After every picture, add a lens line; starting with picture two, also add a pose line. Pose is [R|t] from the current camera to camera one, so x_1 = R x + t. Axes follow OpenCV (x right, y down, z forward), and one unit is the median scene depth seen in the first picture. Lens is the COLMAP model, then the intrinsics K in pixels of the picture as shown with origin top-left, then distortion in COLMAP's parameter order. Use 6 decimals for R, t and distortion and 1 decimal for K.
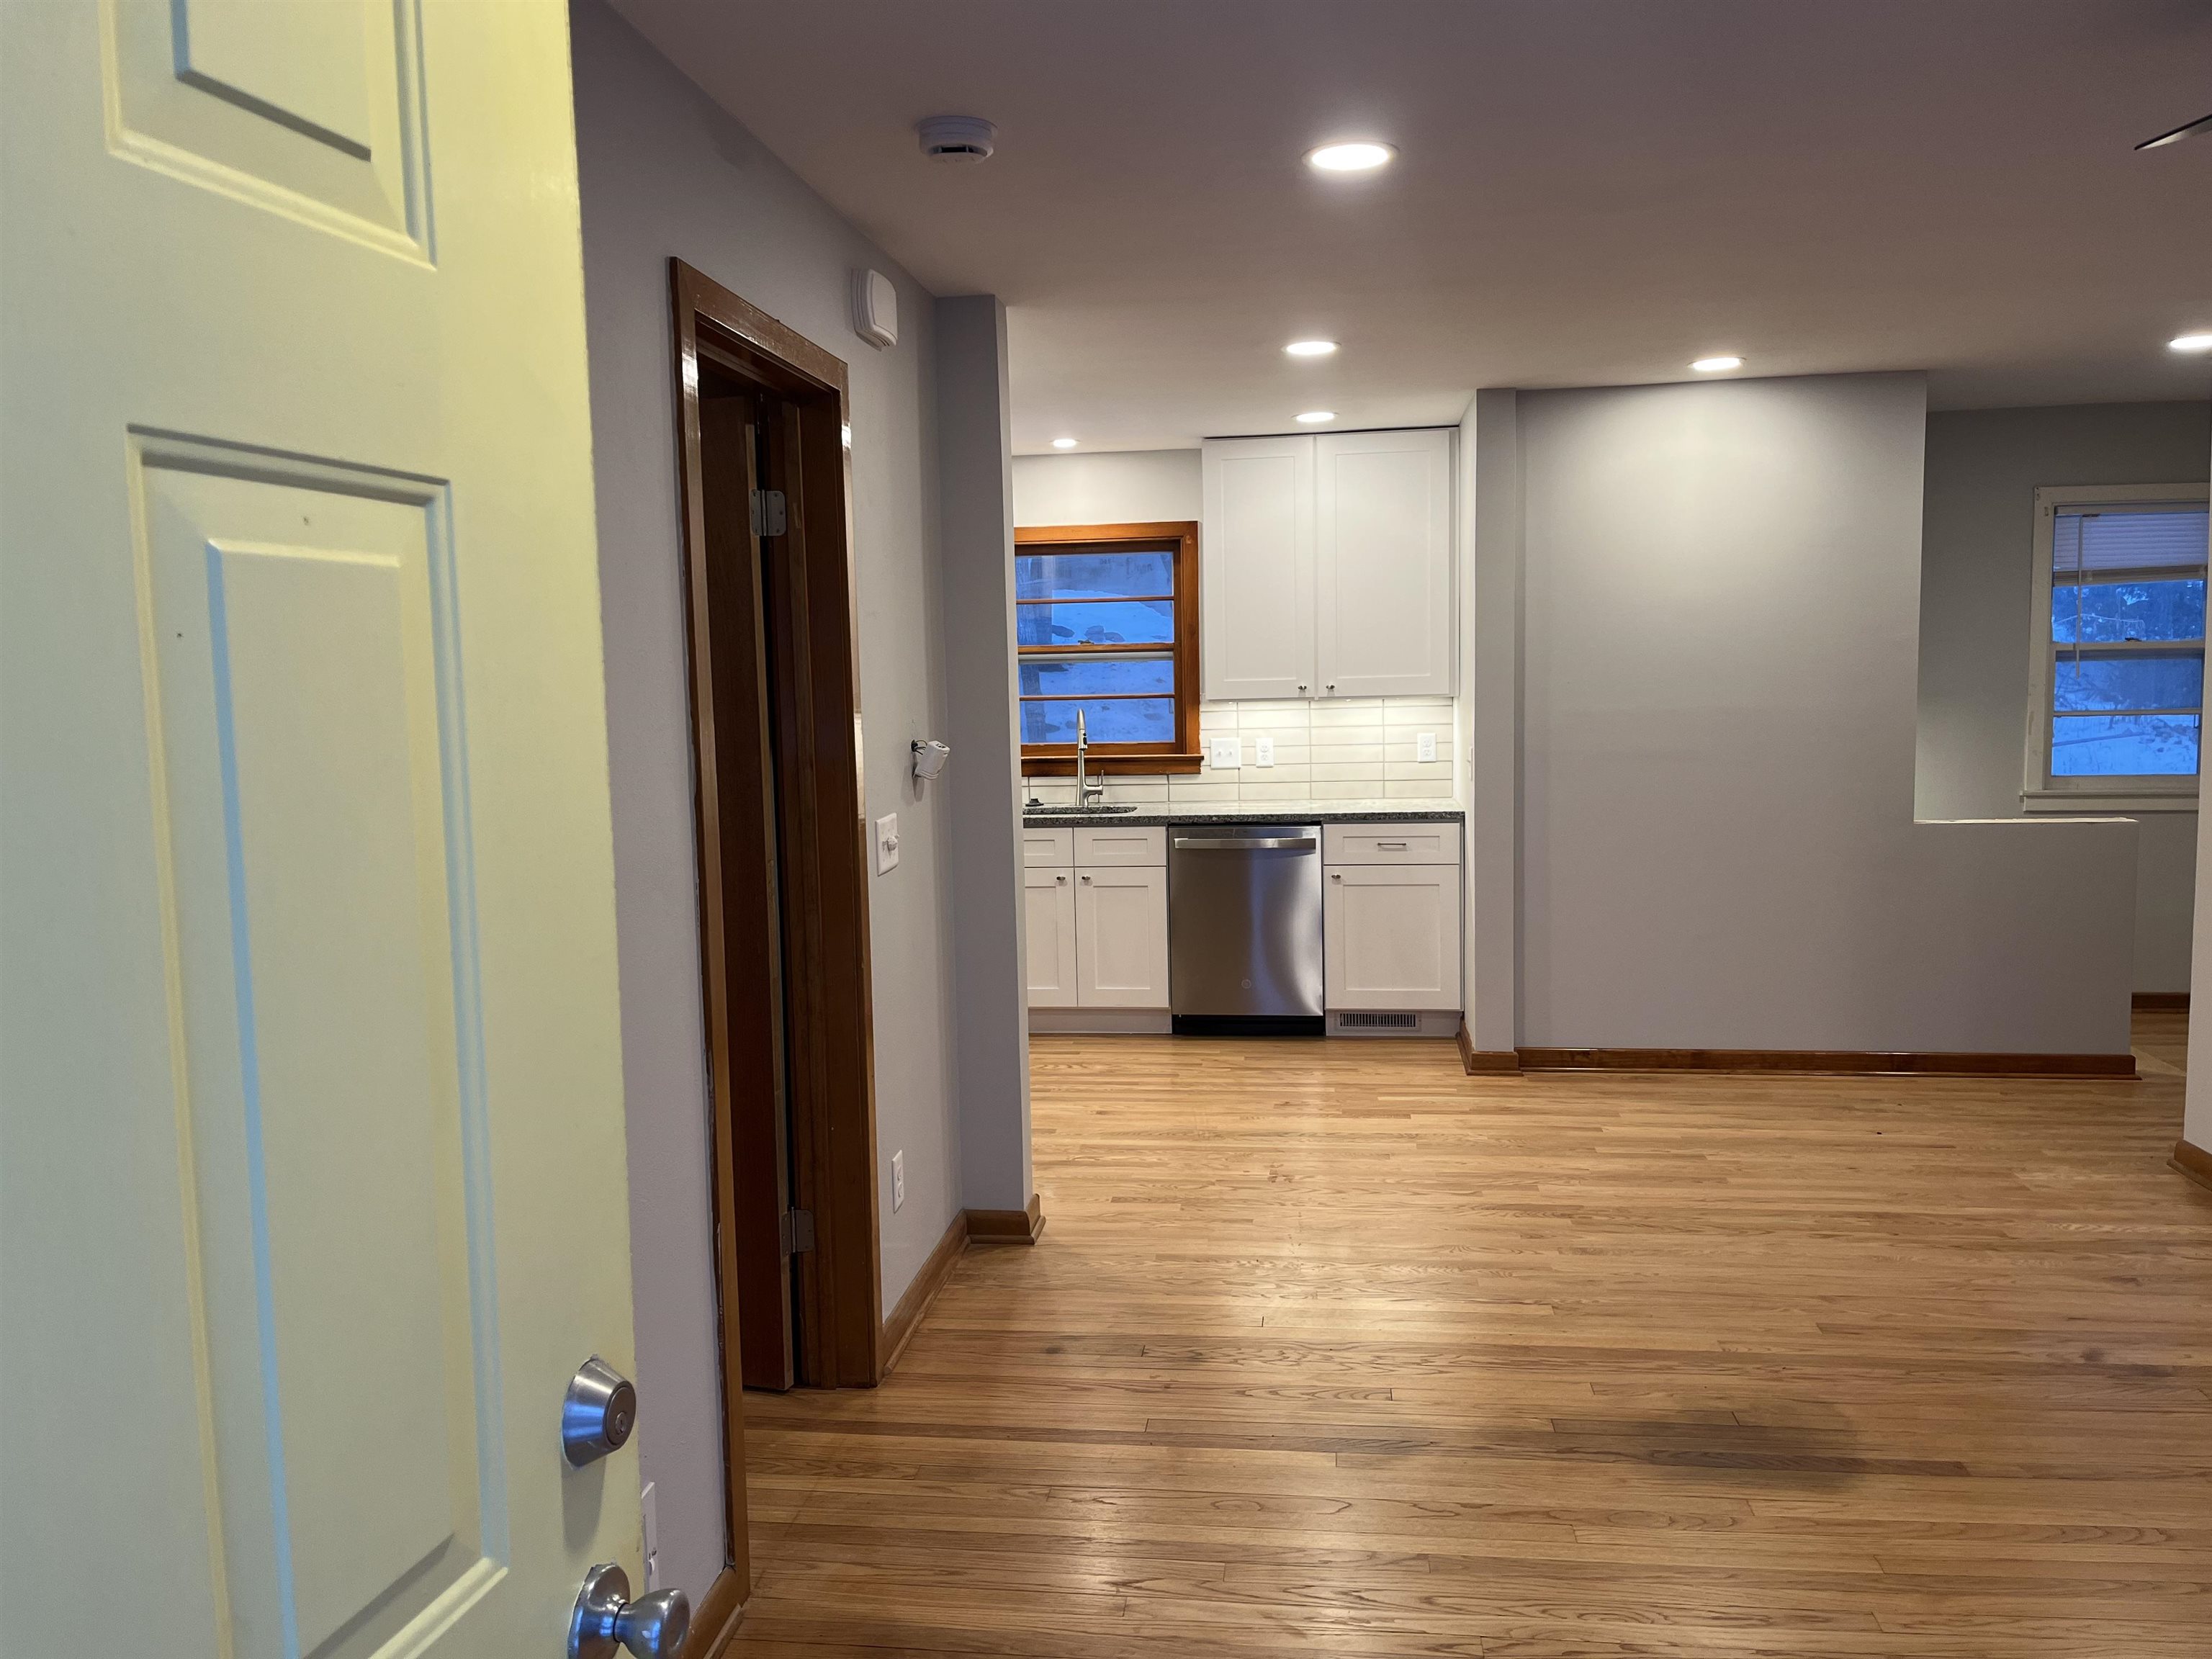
lens RADIAL K [[1663.3, 0, 1094.2], [0, 1663.3, 835.0], [0, 0, 1]] dist [0.071085, -0.100753]
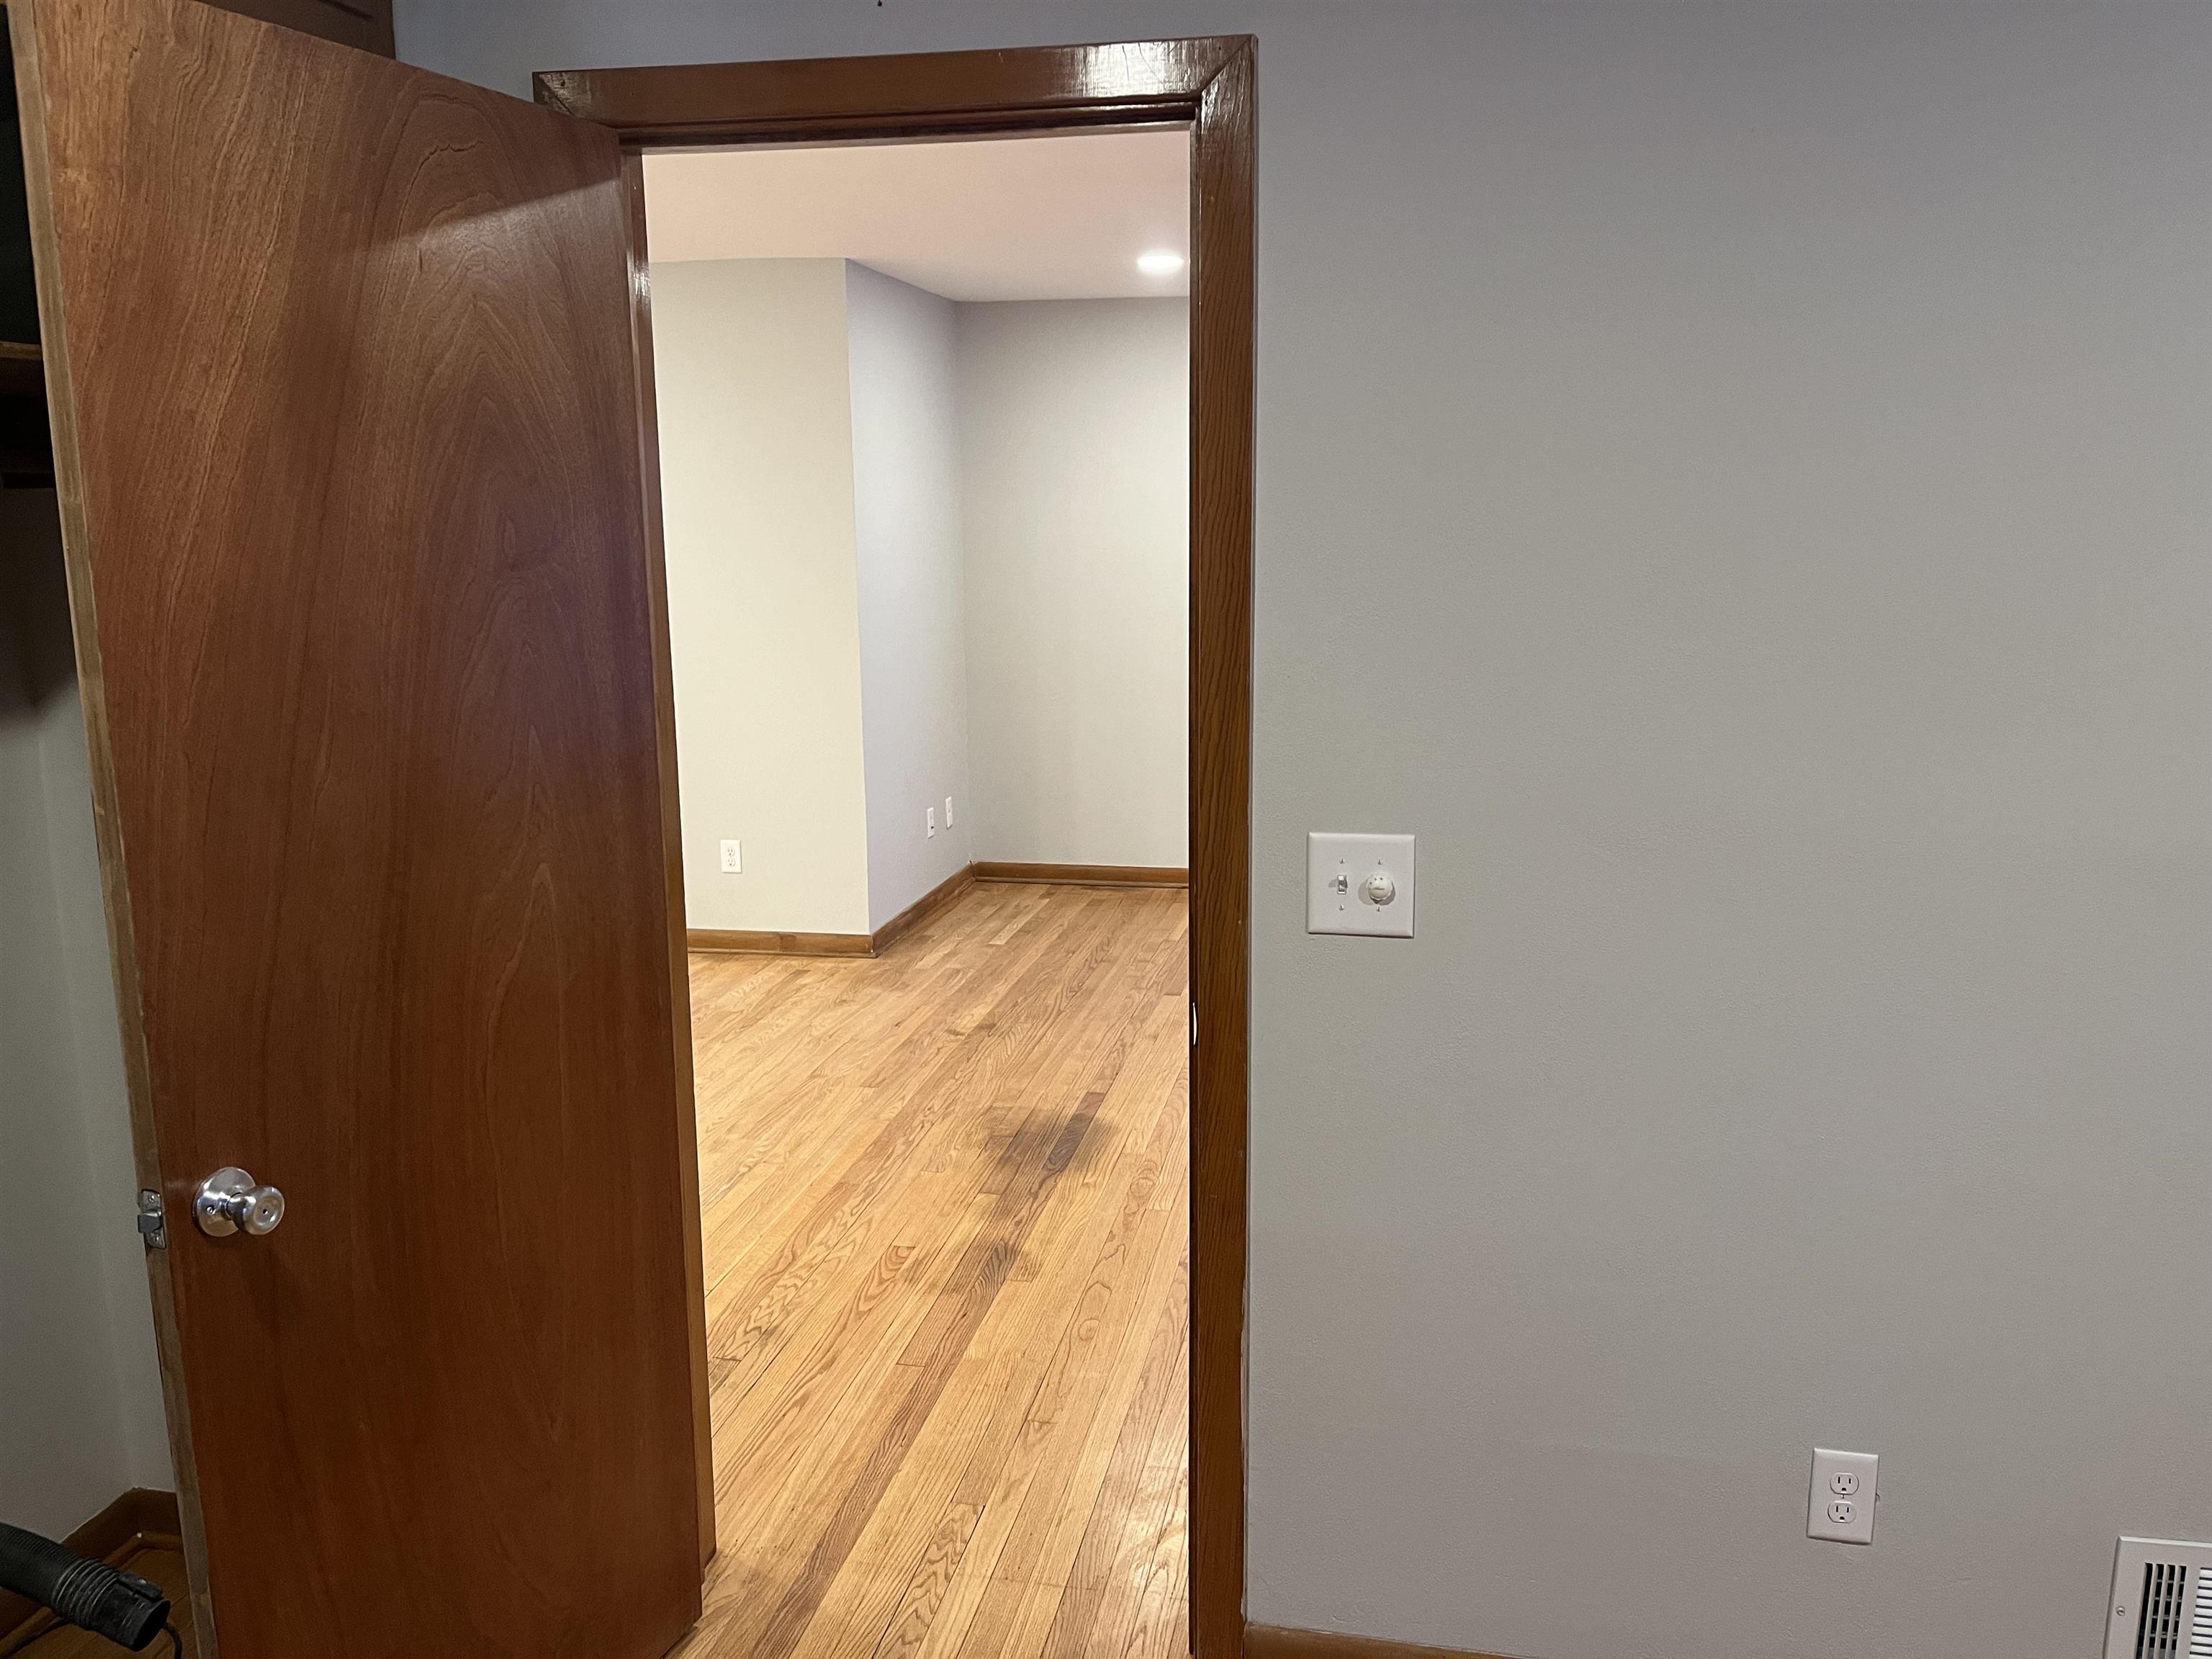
lens RADIAL K [[1663.3, 0, 1146.3], [0, 1663.3, 806.1], [0, 0, 1]] dist [0.071085, -0.100753]
pose [[0.034326, -0.150784, 0.987971, -0.411215], [0.098360, 0.984264, 0.146801, -0.042555], [-0.994559, 0.092138, 0.048617, 0.377270]]
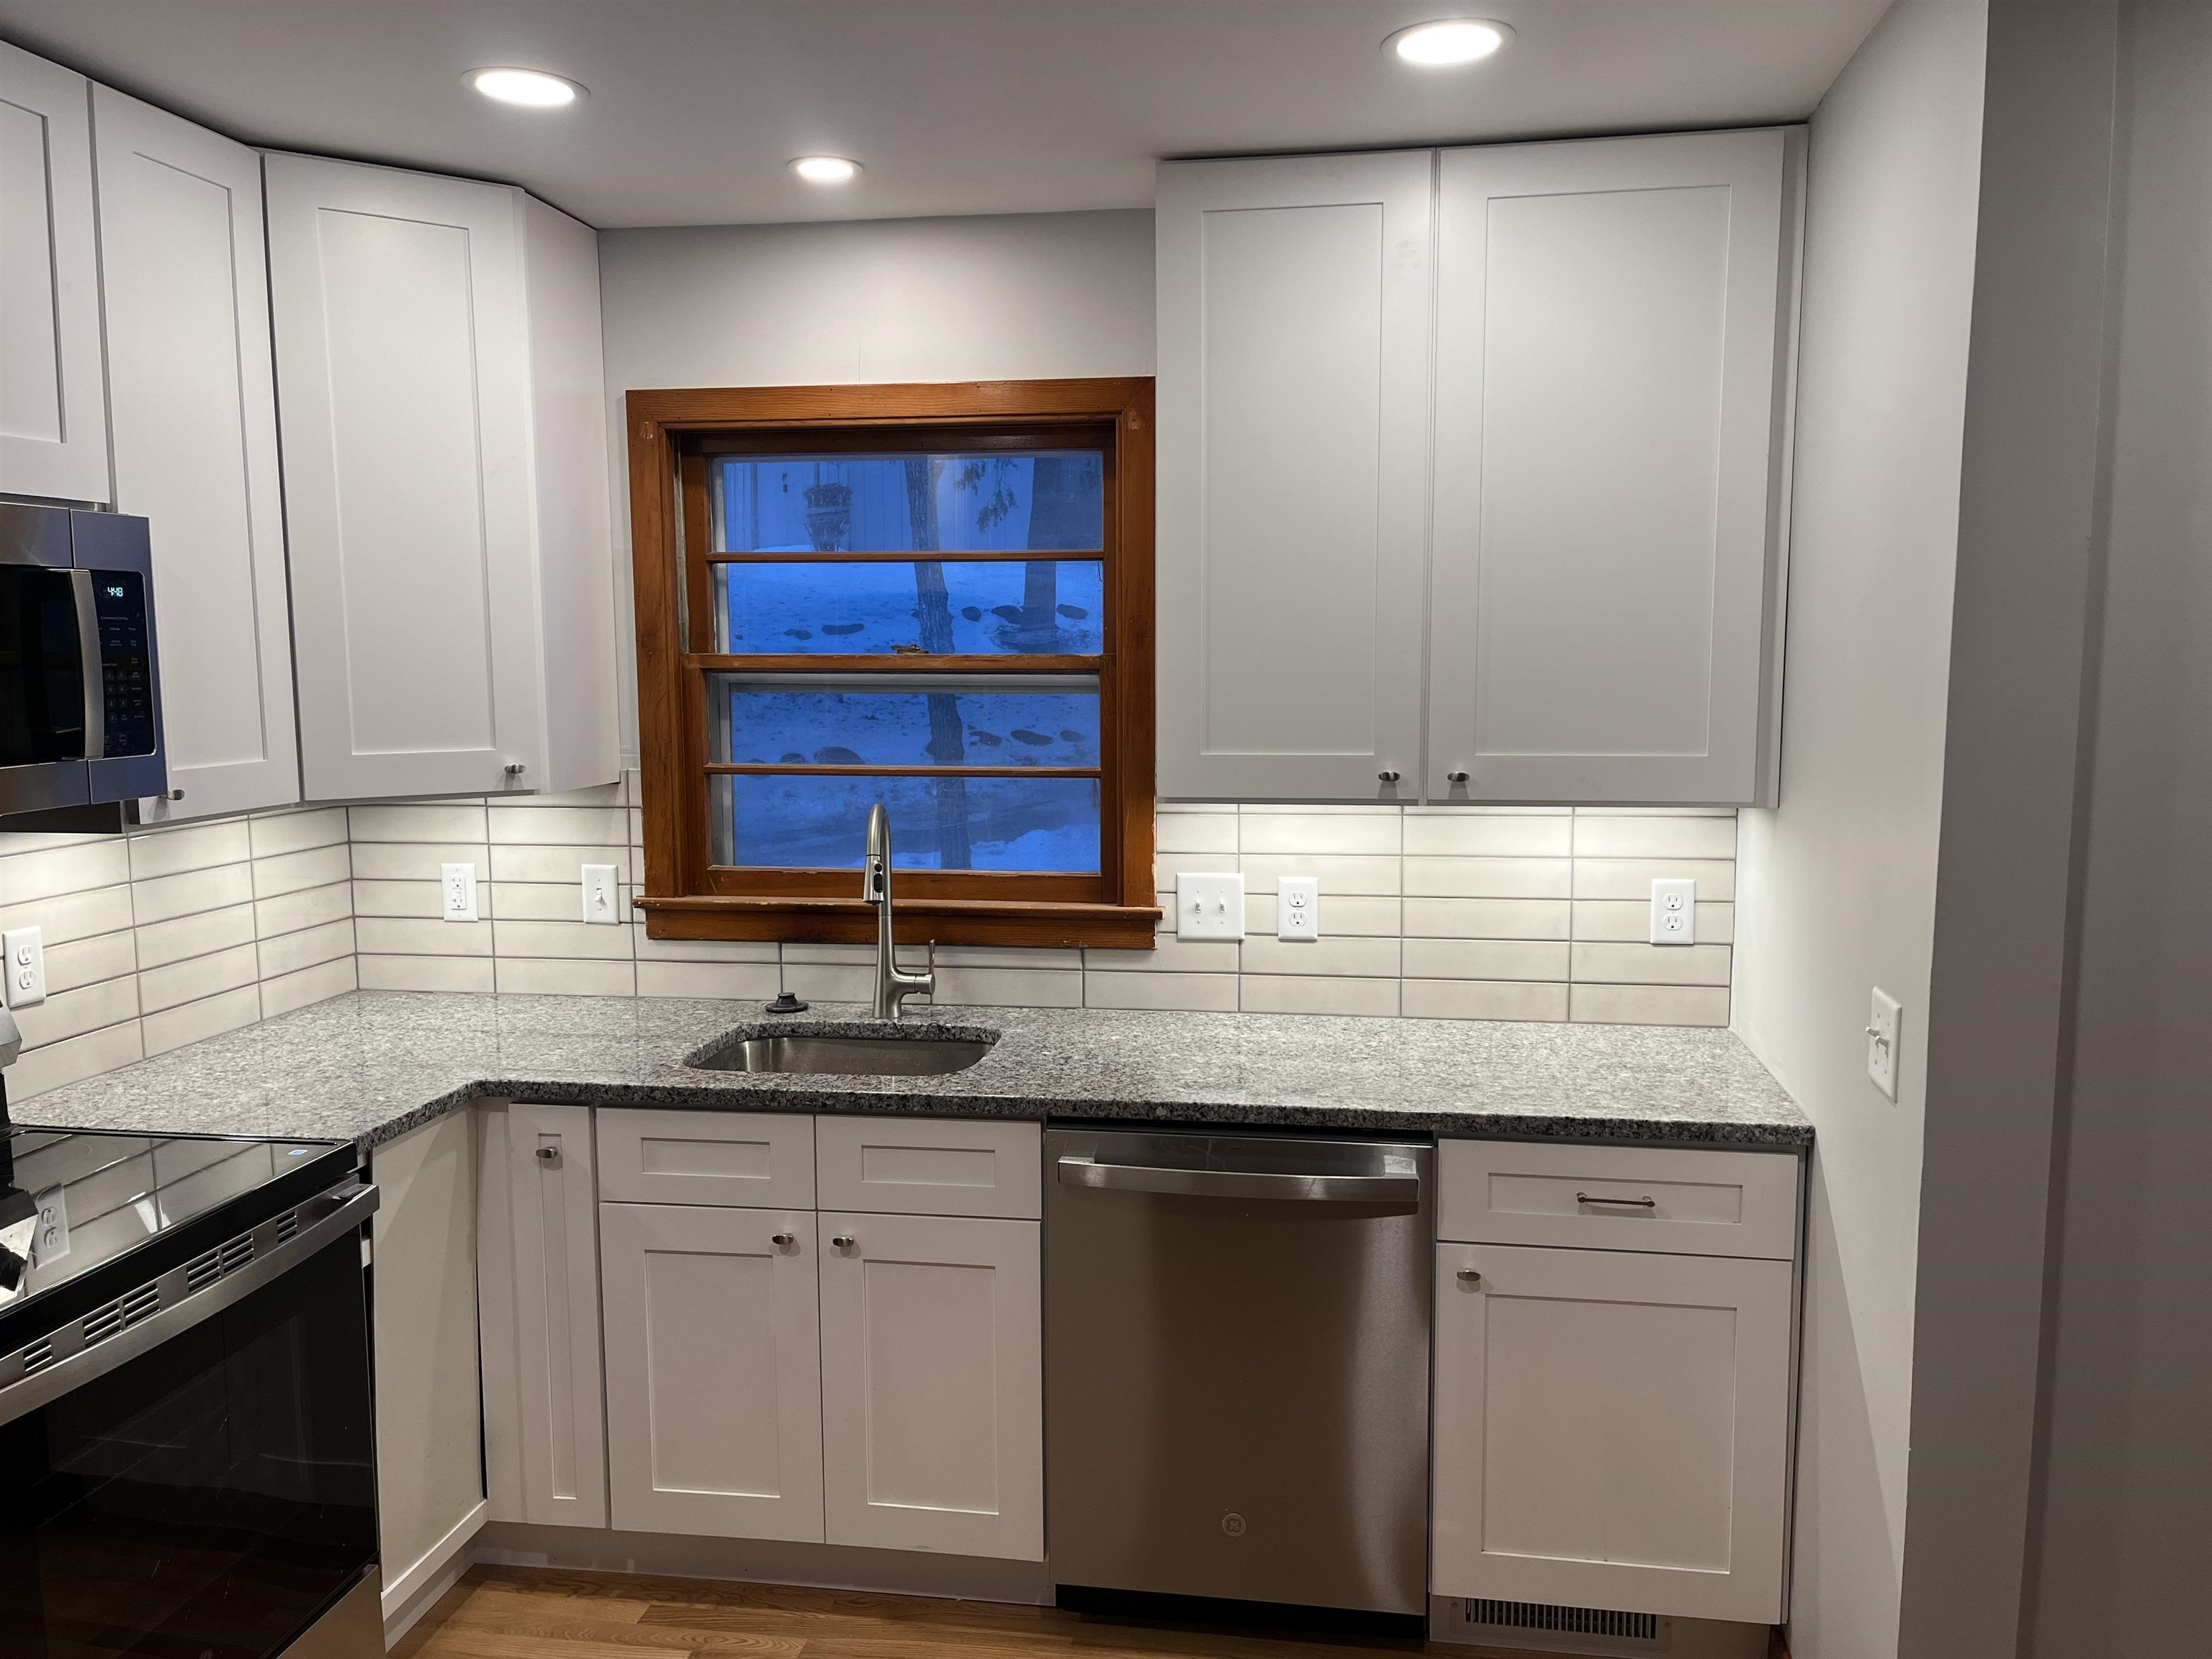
lens RADIAL K [[1663.3, 0, 1138.7], [0, 1663.3, 838.0], [0, 0, 1]] dist [0.071085, -0.100753]
pose [[0.999715, 0.021981, -0.009265, 0.065882], [-0.021858, 0.999674, 0.013204, -0.075804], [0.009552, -0.012998, 0.999870, 0.576254]]
